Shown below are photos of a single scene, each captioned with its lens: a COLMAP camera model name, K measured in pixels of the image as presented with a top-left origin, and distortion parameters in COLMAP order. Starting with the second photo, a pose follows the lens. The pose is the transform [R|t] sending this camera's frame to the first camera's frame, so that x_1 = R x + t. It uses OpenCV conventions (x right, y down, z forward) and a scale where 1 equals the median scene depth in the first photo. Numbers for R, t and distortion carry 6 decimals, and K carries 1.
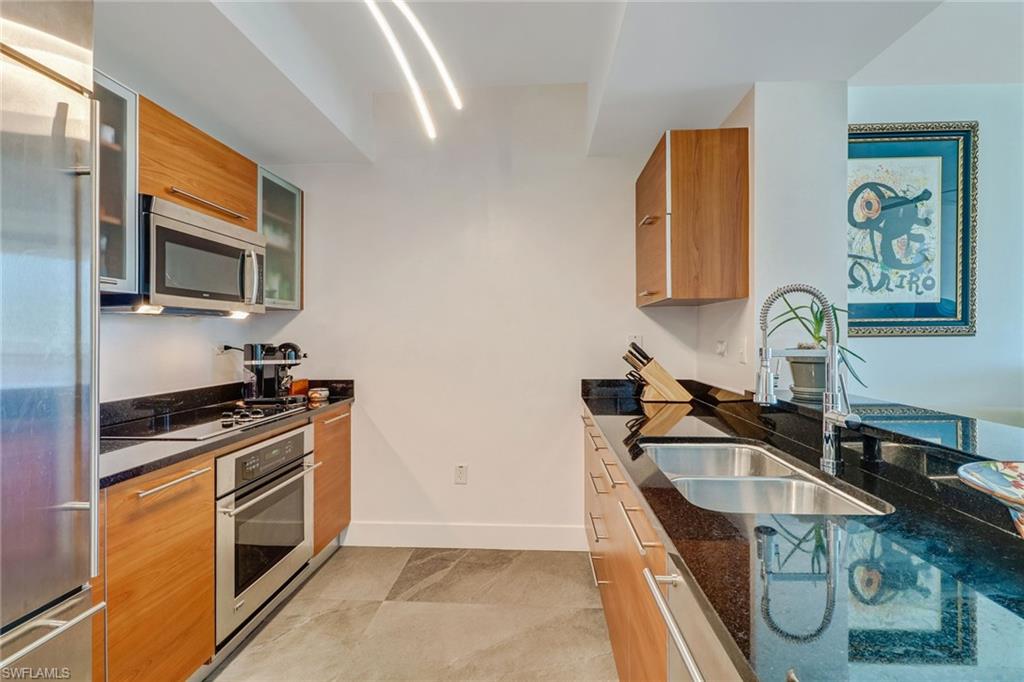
lens RADIAL K [[516.8, 0, 508.7], [0, 516.8, 331.1], [0, 0, 1]] dist [-0.001246, -0.000182]
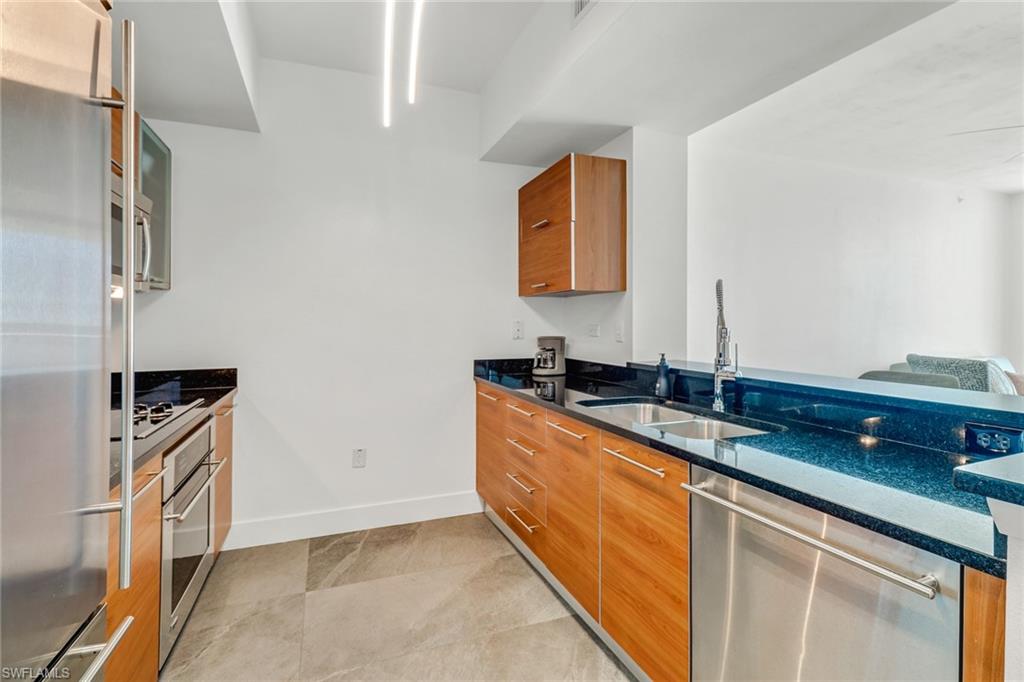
lens RADIAL K [[495.1, 0, 517.2], [0, 495.1, 324.4], [0, 0, 1]] dist [-0.000126, -0.000635]
pose [[0.901609, 0.003747, 0.432535, -0.291846], [-0.006168, 0.999972, 0.004196, 0.013963], [-0.432507, -0.006451, 0.901607, -0.005219]]
